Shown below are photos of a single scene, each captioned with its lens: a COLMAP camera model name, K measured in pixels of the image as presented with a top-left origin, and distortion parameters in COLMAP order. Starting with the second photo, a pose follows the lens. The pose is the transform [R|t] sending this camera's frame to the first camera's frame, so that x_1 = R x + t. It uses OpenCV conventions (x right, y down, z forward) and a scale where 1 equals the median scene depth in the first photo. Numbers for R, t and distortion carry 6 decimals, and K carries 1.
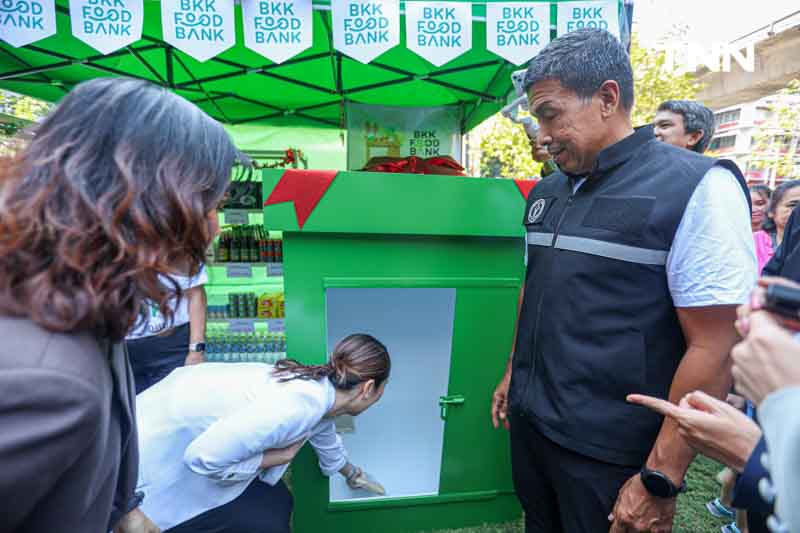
lens RADIAL K [[368.9, 0, 395.9], [0, 368.9, 267.2], [0, 0, 1]] dist [-0.021981, 0.000423]
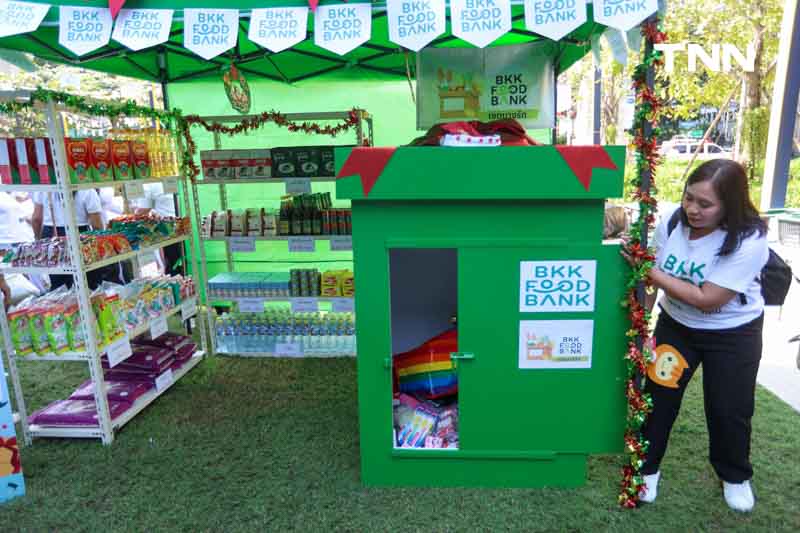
lens RADIAL K [[544.6, 0, 403.1], [0, 544.6, 267.4], [0, 0, 1]] dist [0.020300, 0.000210]
pose [[0.982162, -0.003933, -0.187994, 0.080600], [0.009499, 0.999542, 0.028716, 0.030332], [0.187795, -0.029989, 0.981750, -0.298116]]
